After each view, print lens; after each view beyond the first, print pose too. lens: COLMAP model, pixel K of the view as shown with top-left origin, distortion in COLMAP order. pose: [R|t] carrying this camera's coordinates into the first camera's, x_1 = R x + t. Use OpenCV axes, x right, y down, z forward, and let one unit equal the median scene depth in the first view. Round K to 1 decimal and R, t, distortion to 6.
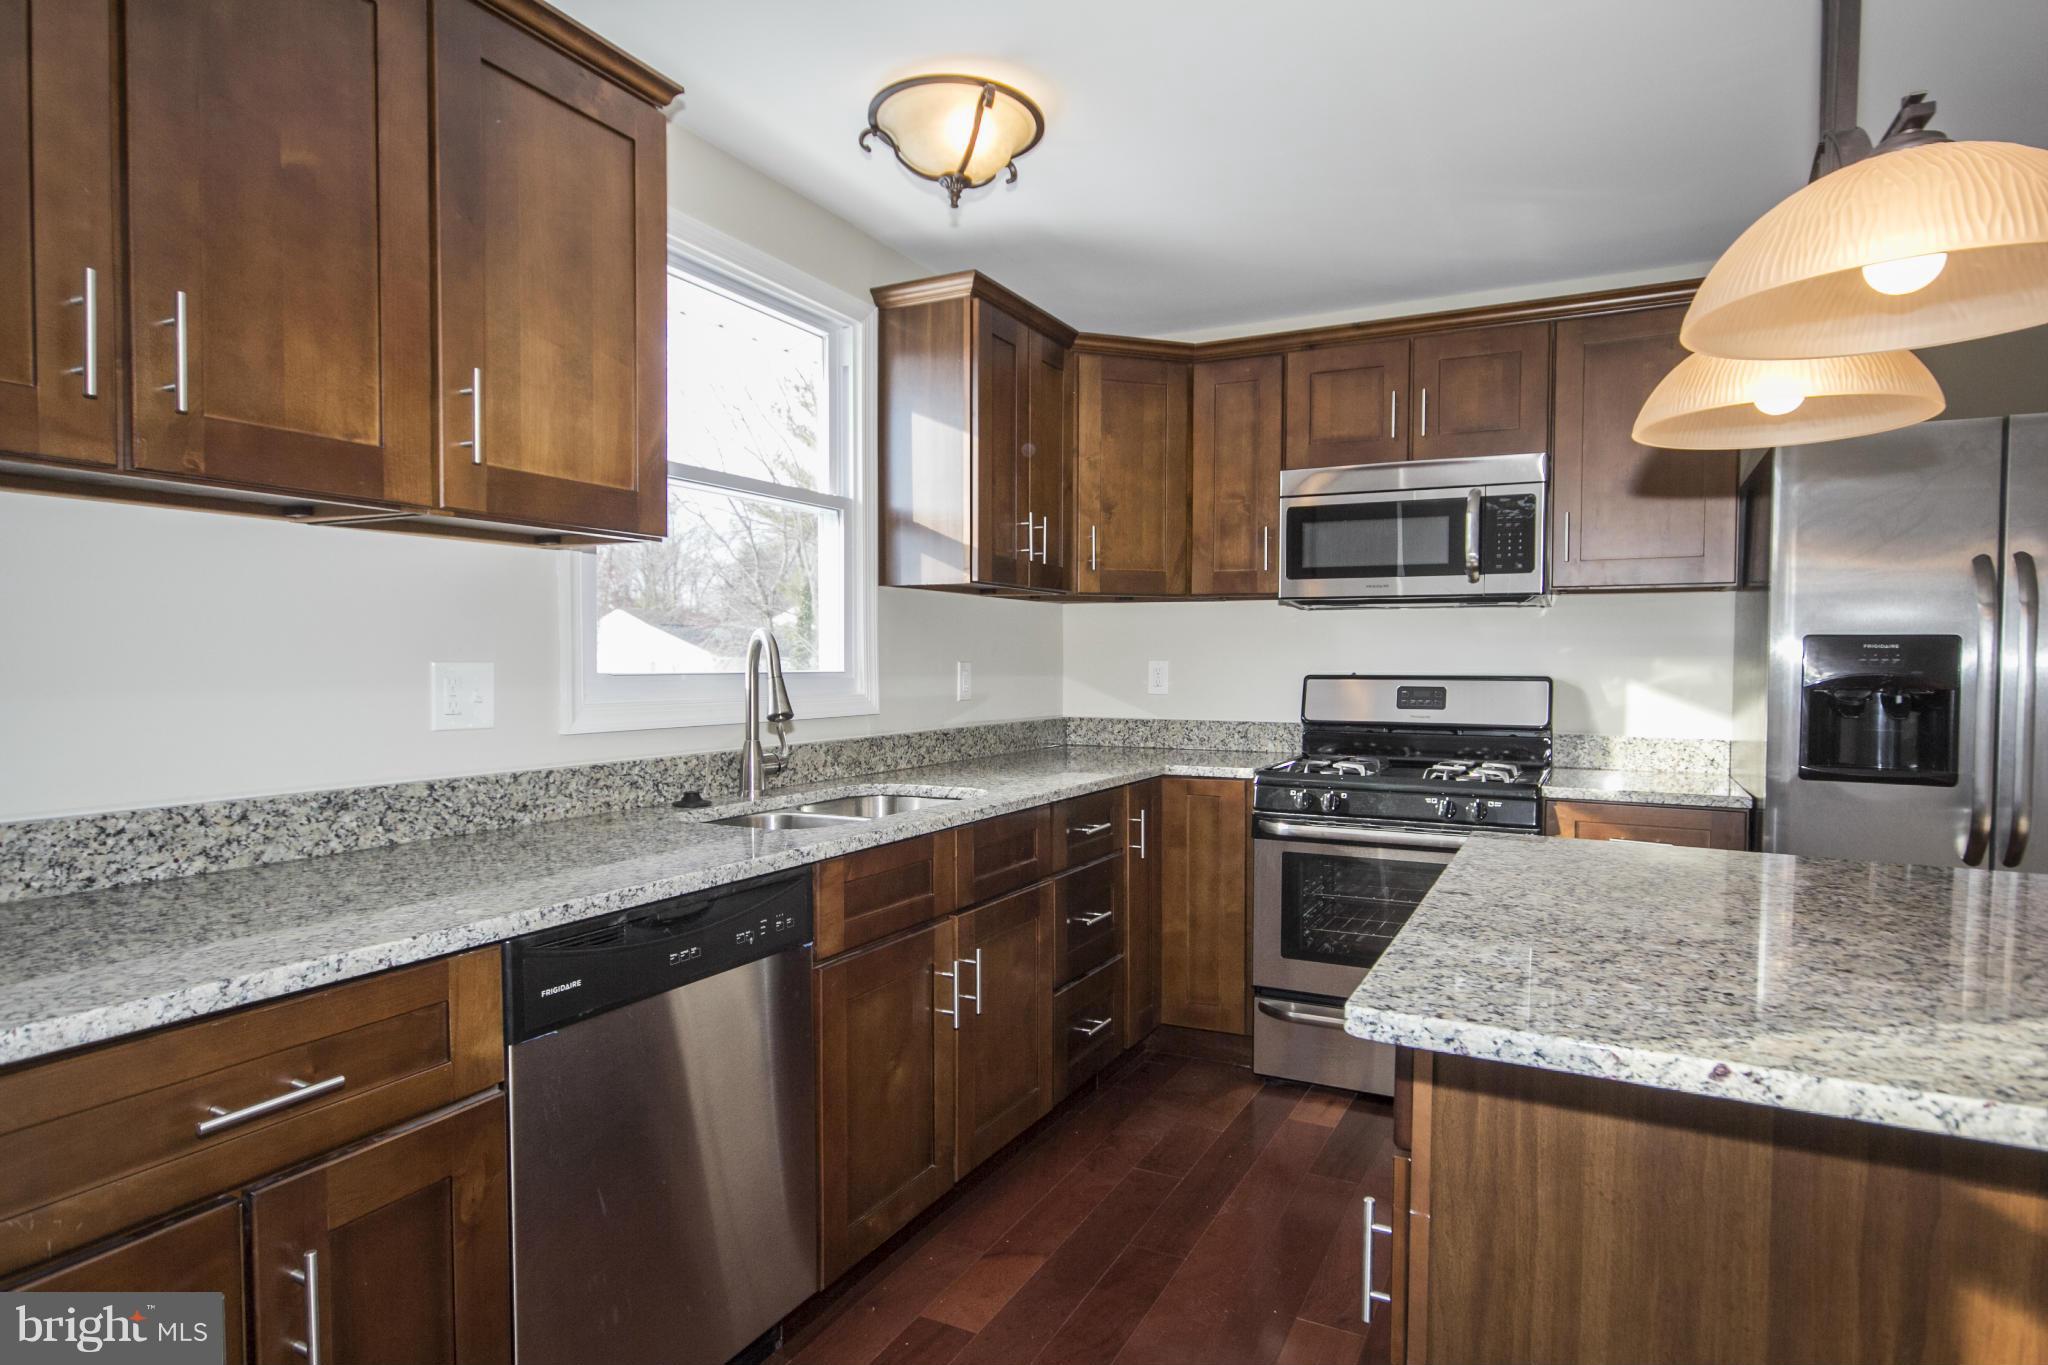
lens RADIAL K [[1122.5, 0, 1031.3], [0, 1122.5, 685.8], [0, 0, 1]] dist [-0.002175, 0.006260]
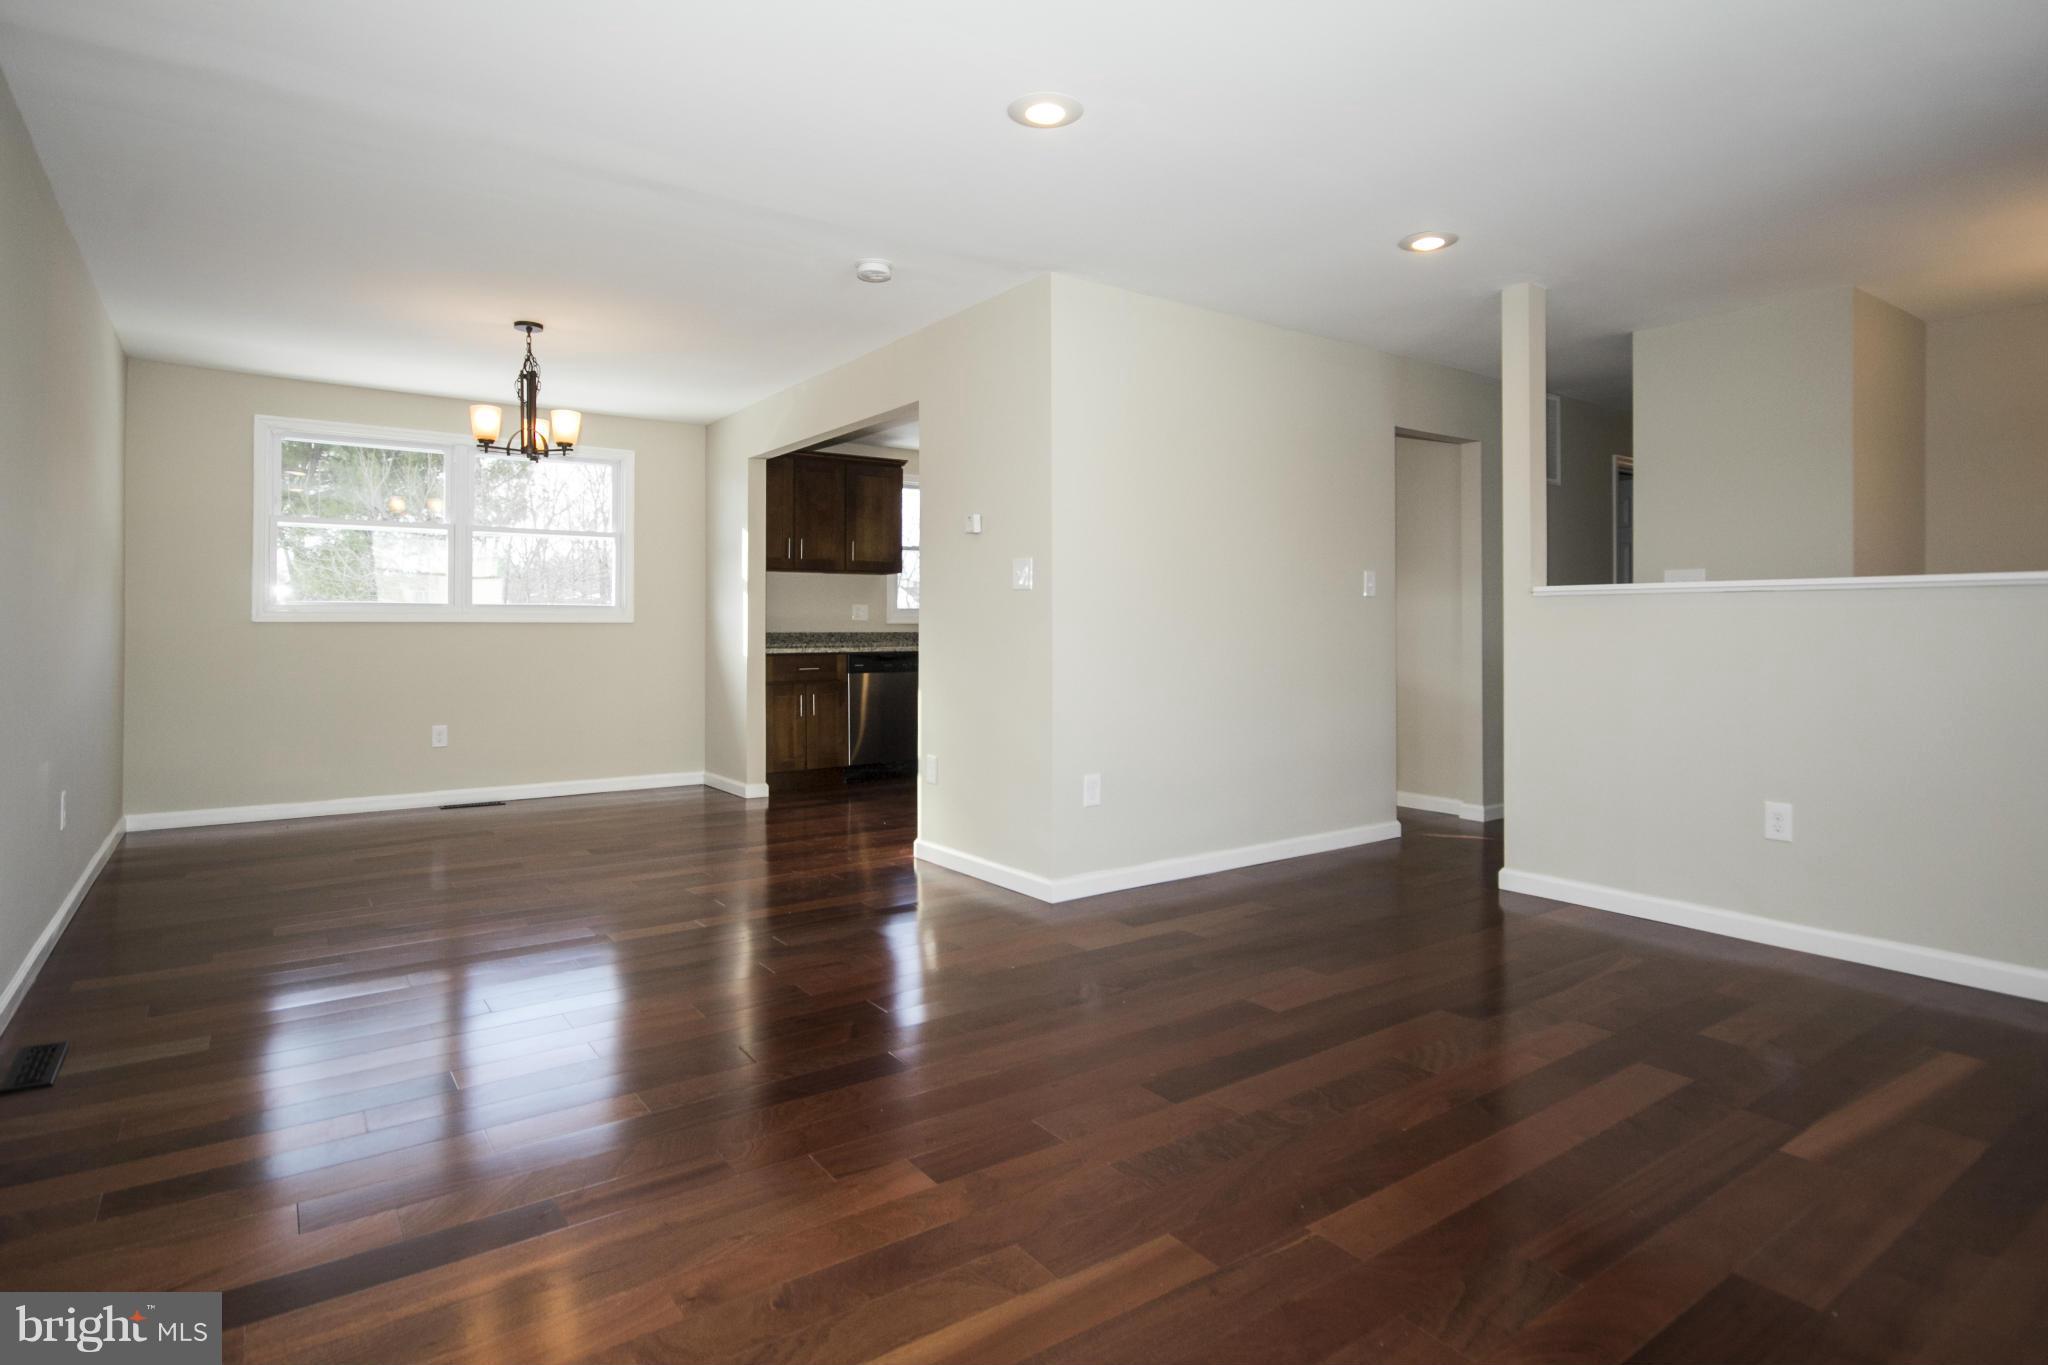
lens RADIAL K [[1122.5, 0, 1051.1], [0, 1122.5, 617.9], [0, 0, 1]] dist [-0.002175, 0.006260]
pose [[0.889758, -0.006716, -0.456383, 1.293139], [-0.007795, 0.999522, -0.029906, 0.095105], [0.456366, 0.030166, 0.889281, -1.515394]]
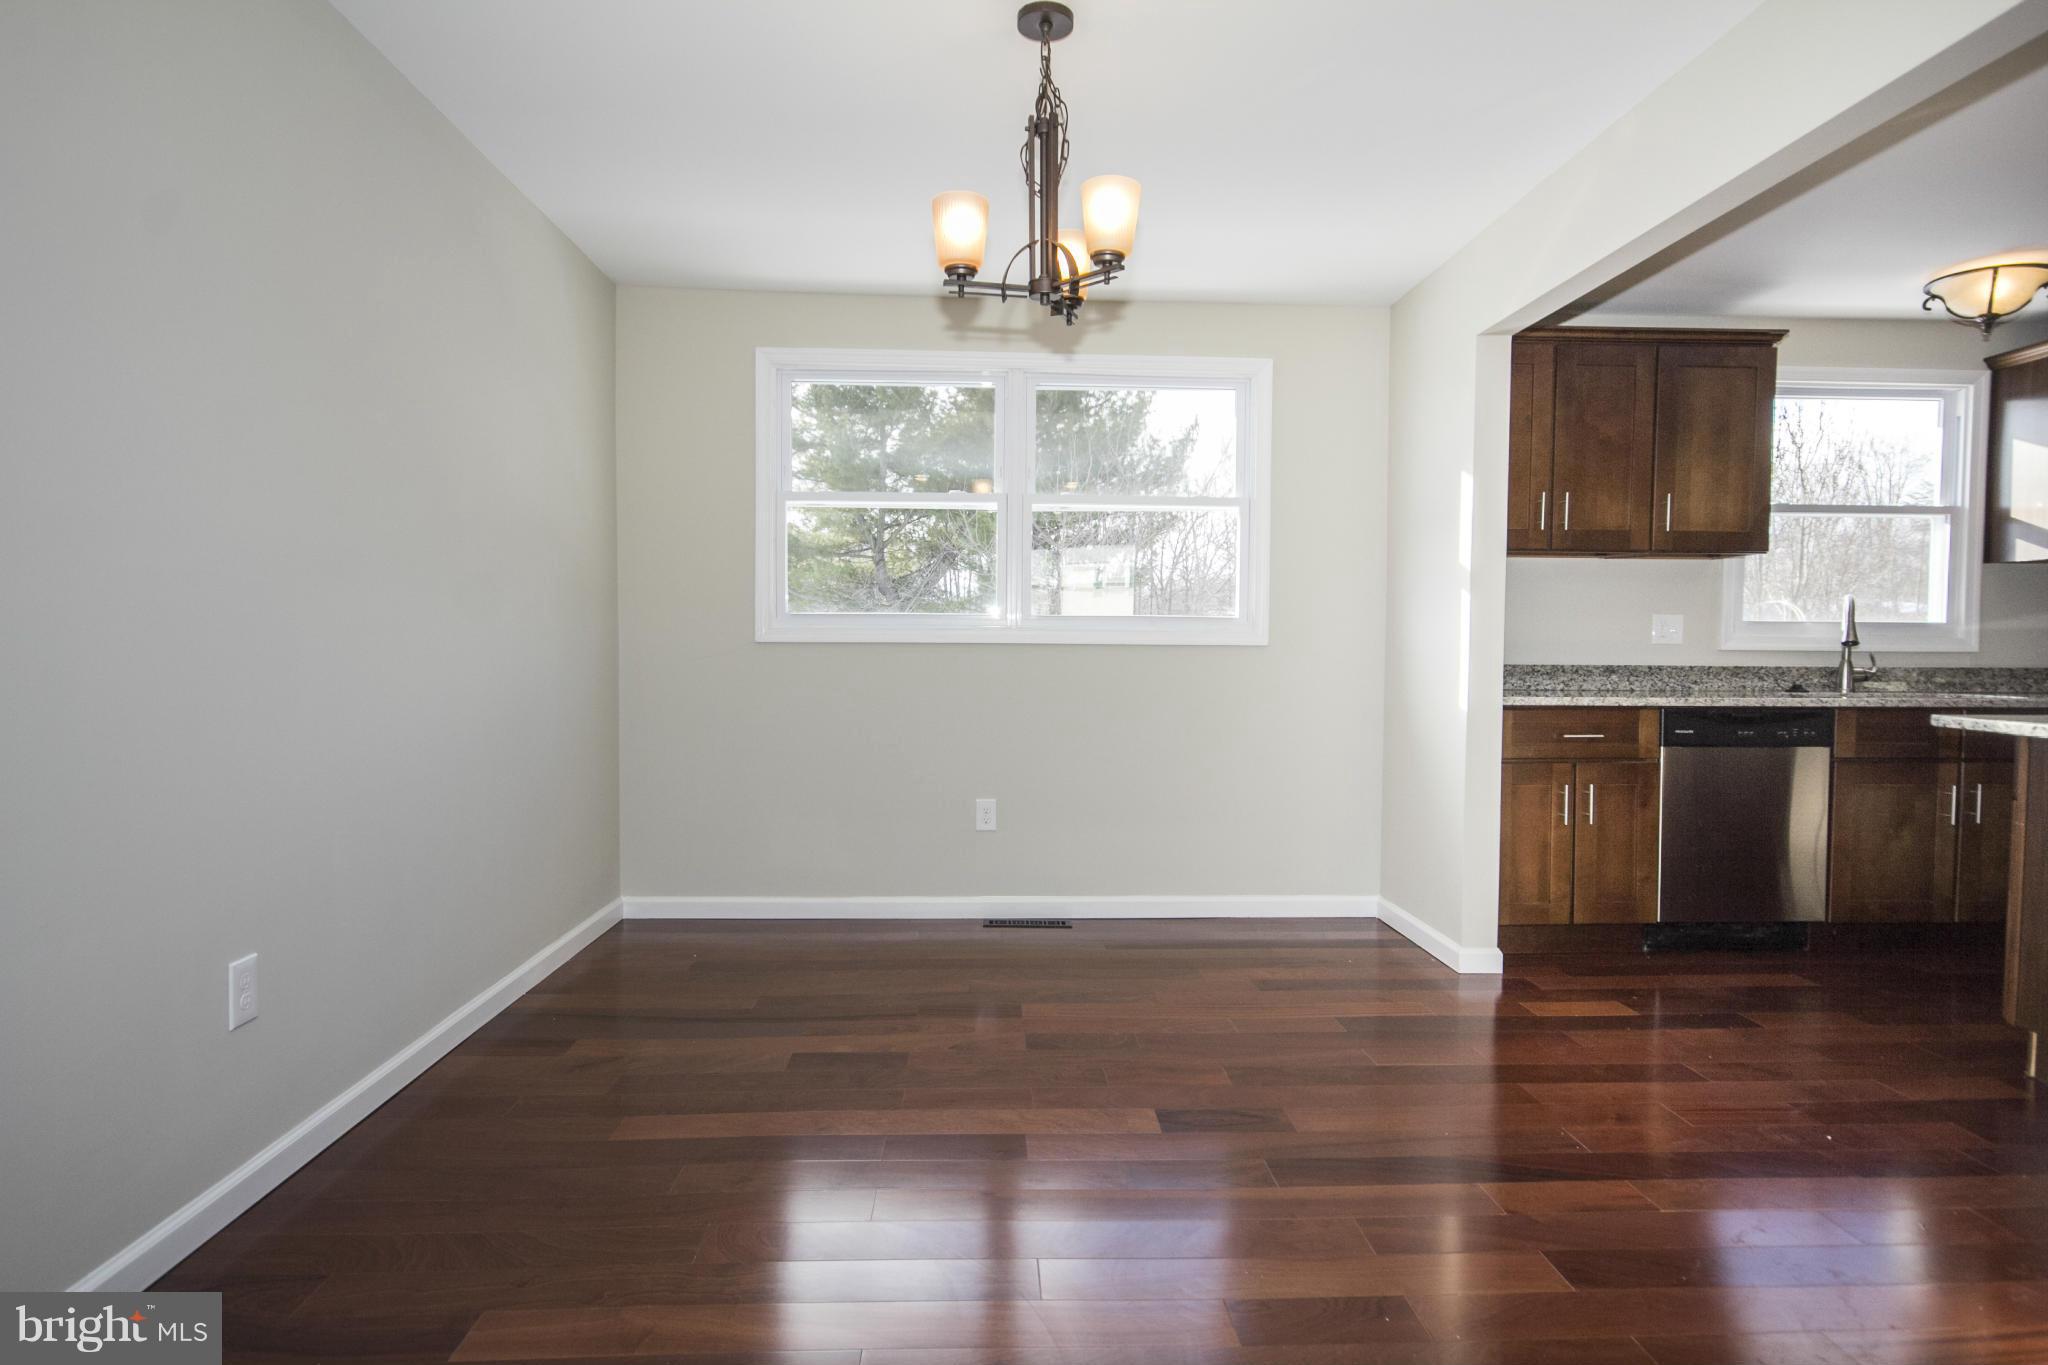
lens RADIAL K [[1122.5, 0, 1026.0], [0, 1122.5, 697.1], [0, 0, 1]] dist [-0.002175, 0.006260]
pose [[0.486378, 0.041038, -0.872784, 0.543463], [-0.025583, 0.999137, 0.032723, 0.067725], [0.873374, 0.006413, 0.487008, -0.789375]]
